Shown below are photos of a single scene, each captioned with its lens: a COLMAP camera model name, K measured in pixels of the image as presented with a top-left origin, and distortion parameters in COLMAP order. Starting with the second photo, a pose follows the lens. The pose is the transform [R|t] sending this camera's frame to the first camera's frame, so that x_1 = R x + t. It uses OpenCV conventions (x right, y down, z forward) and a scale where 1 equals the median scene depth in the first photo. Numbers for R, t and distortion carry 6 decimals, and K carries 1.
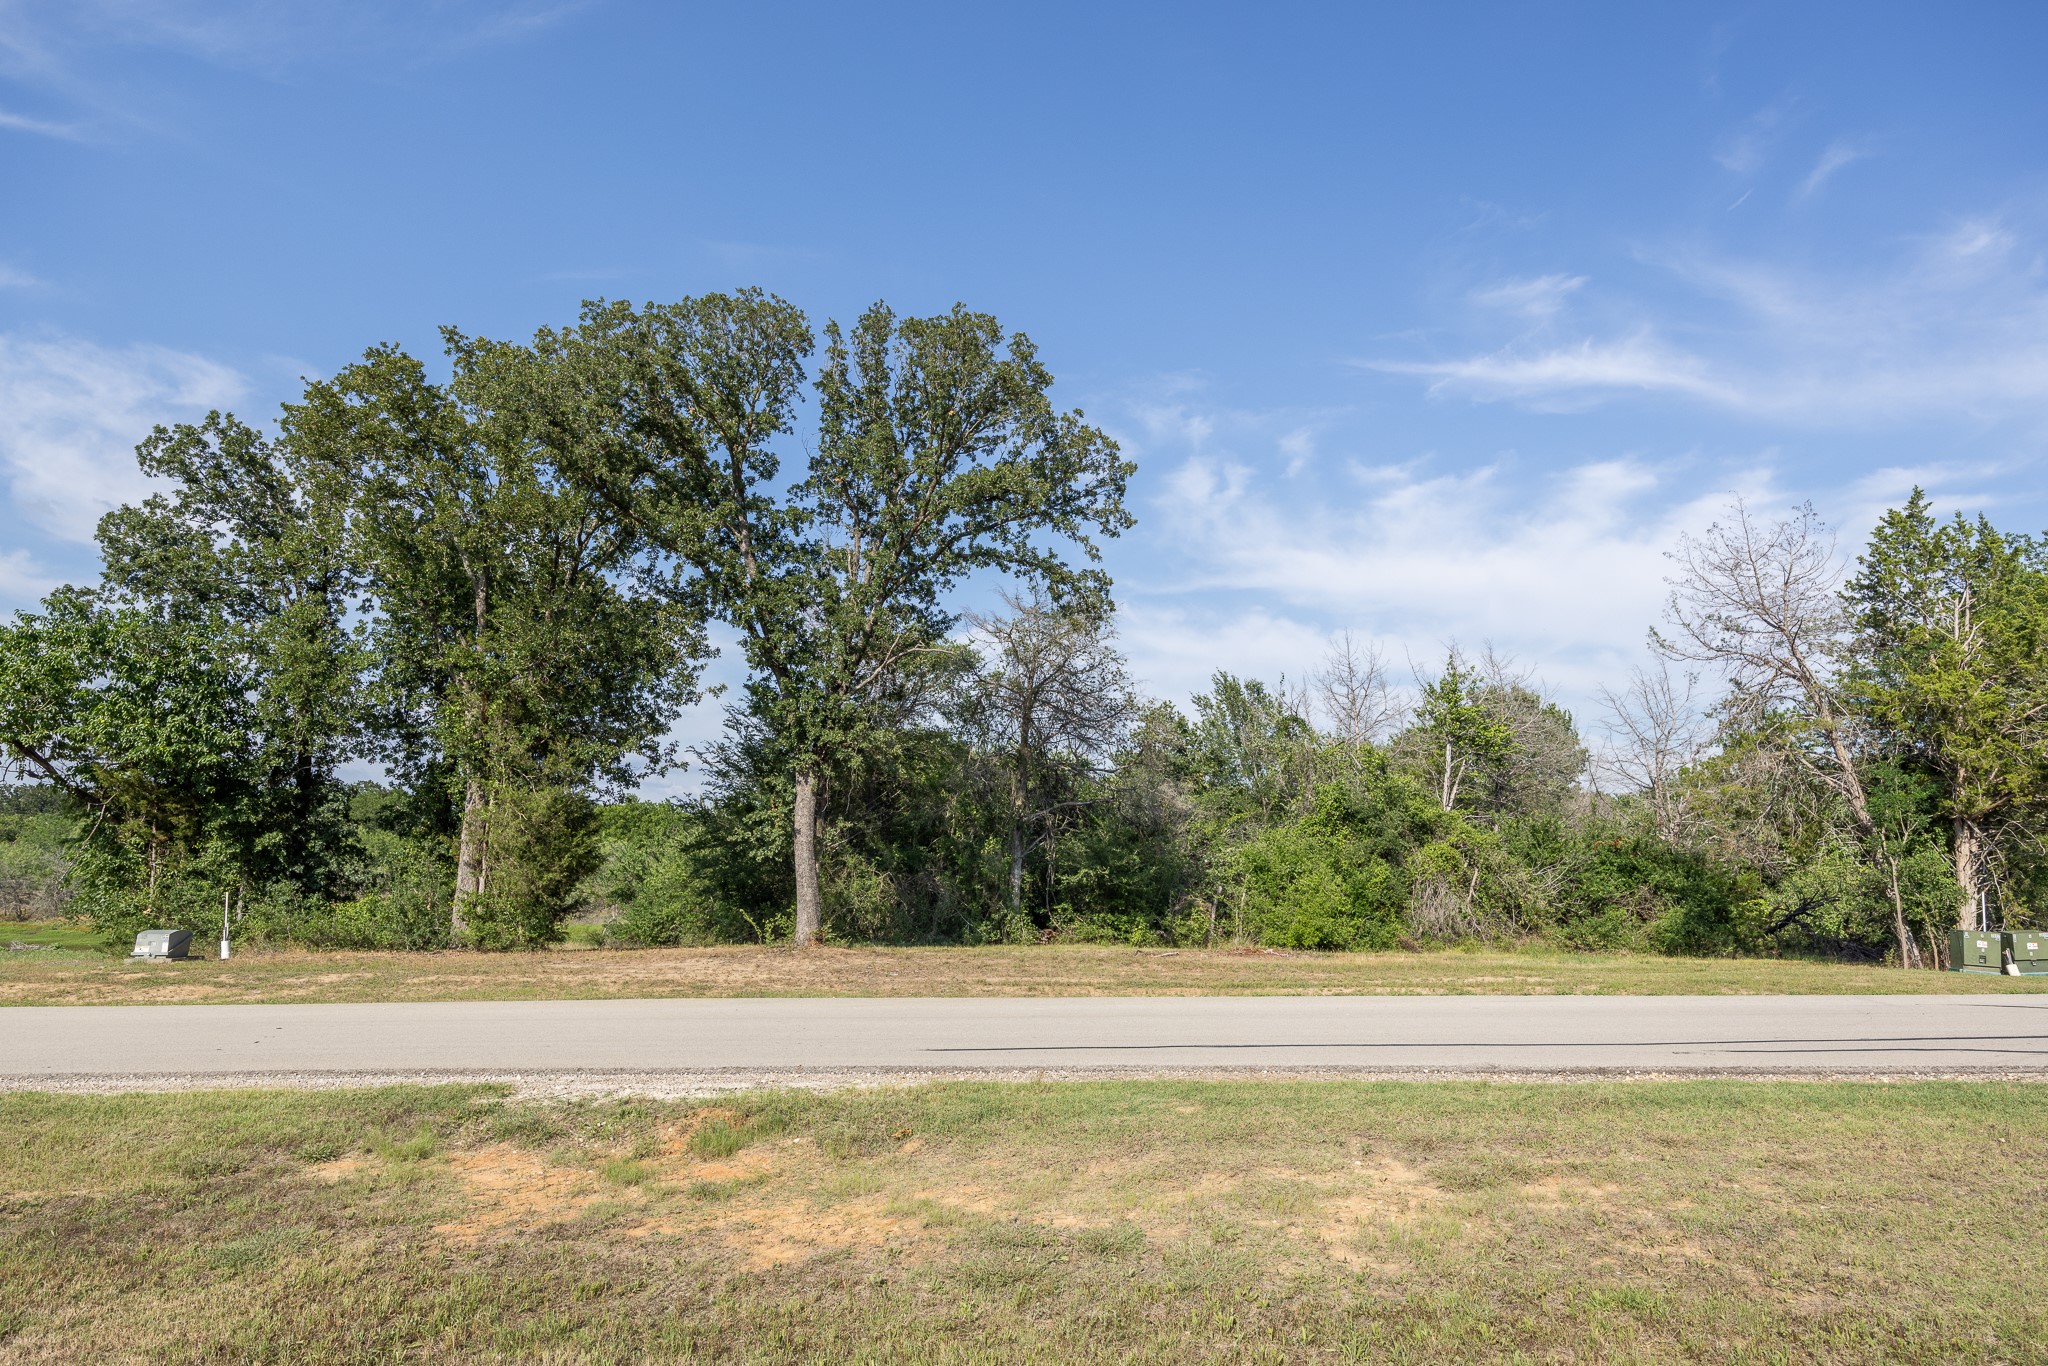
lens RADIAL K [[1286.7, 0, 1046.7], [0, 1286.7, 708.9], [0, 0, 1]] dist [0.055321, 0.004957]
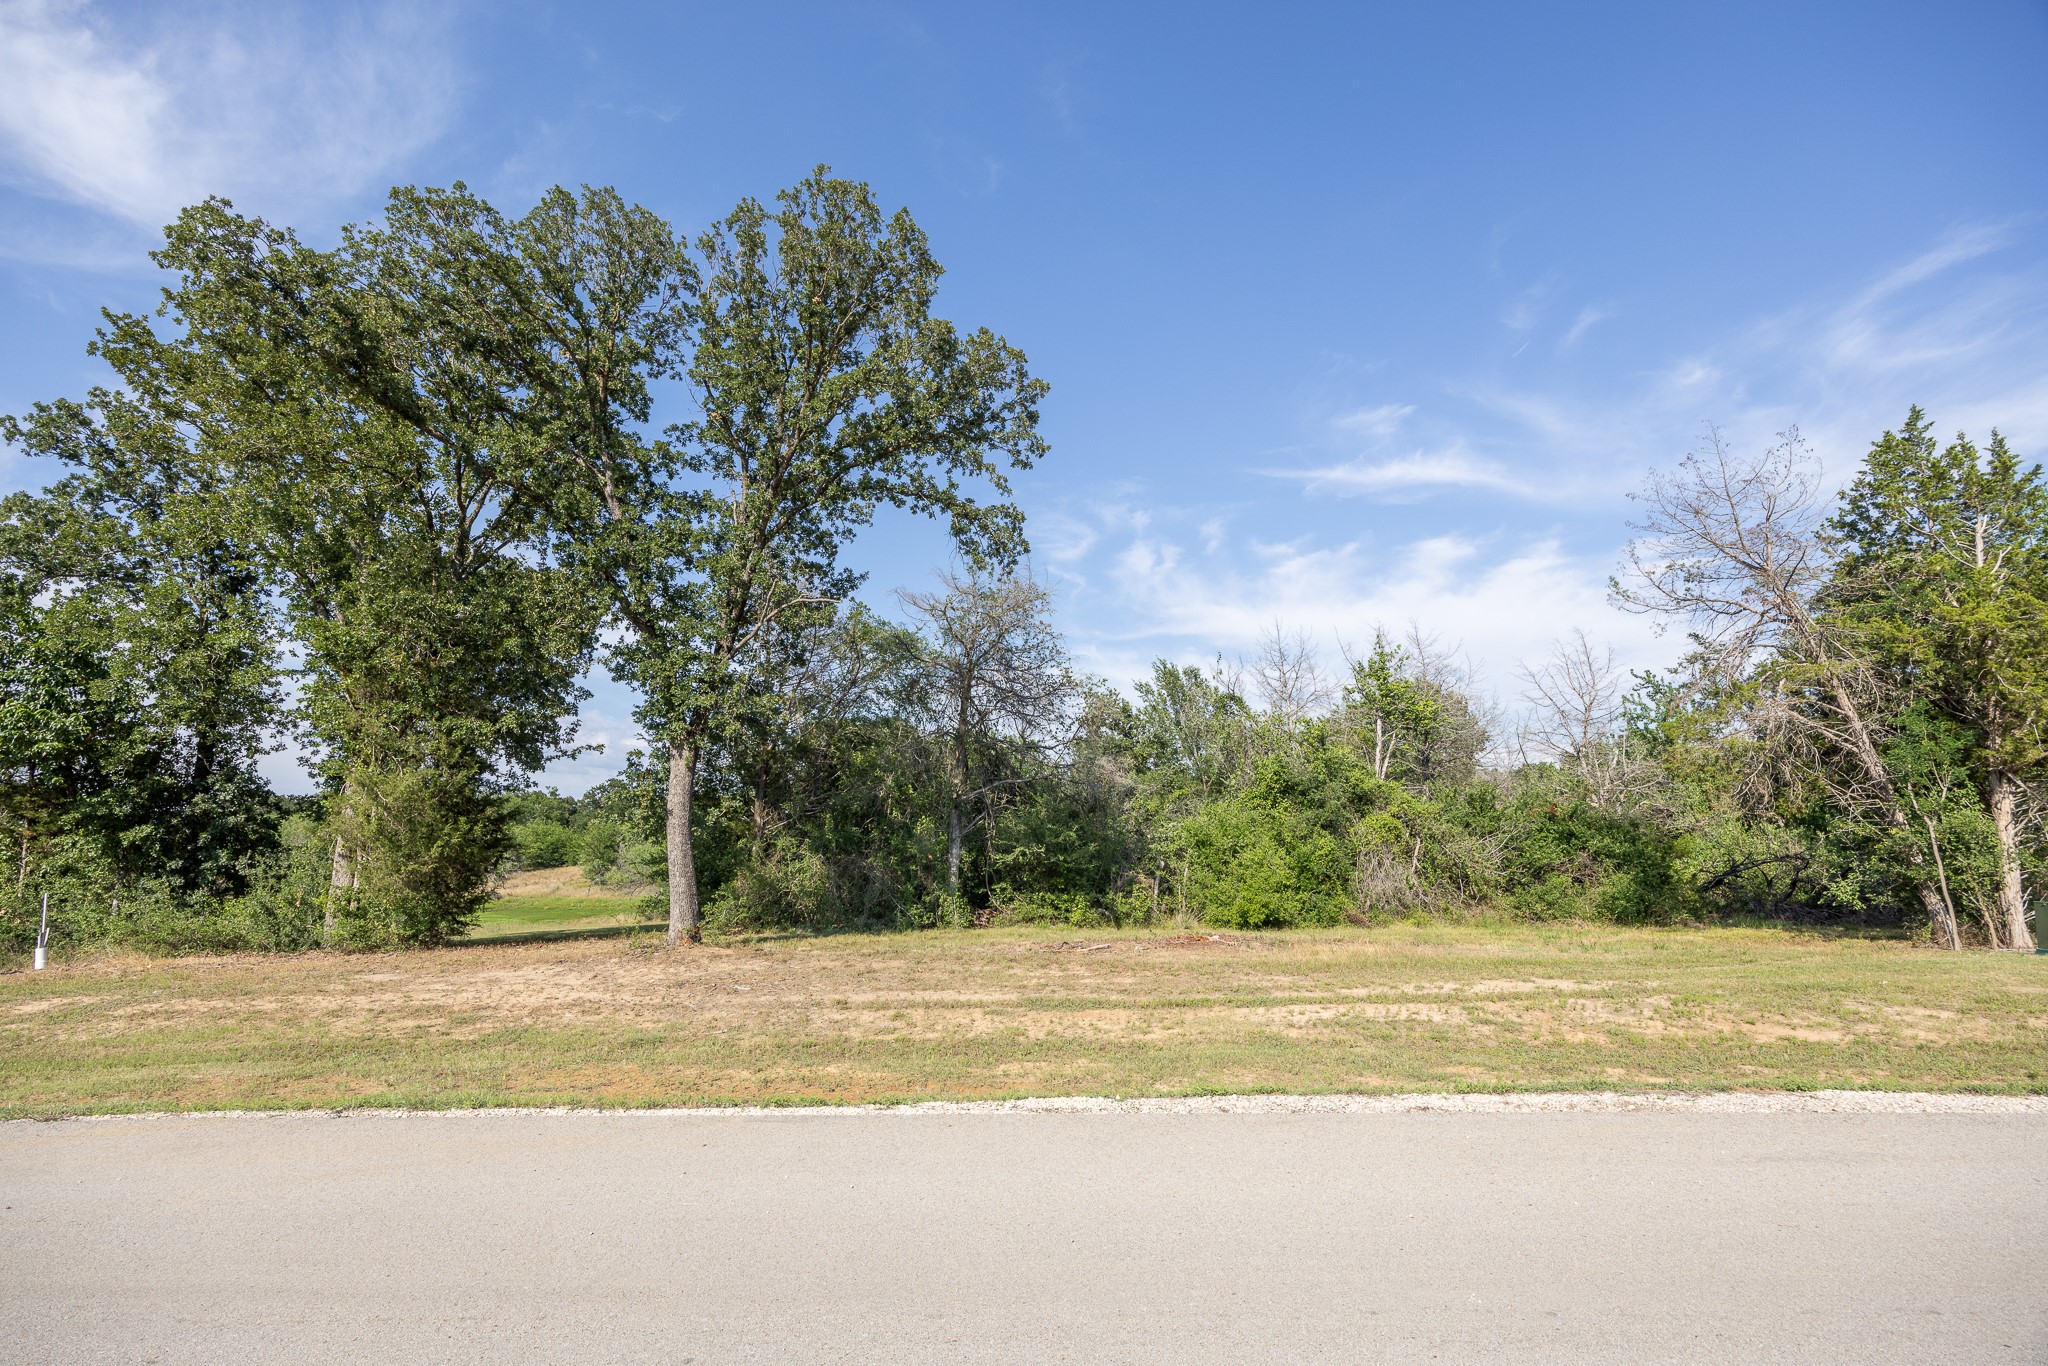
lens RADIAL K [[918.4, 0, 1017.5], [0, 918.4, 674.3], [0, 0, 1]] dist [0.021767, -0.002145]
pose [[0.999481, -0.023294, -0.022269, 0.042962], [0.021962, 0.998056, -0.058318, 0.032687], [0.023584, 0.057799, 0.998050, 0.286582]]
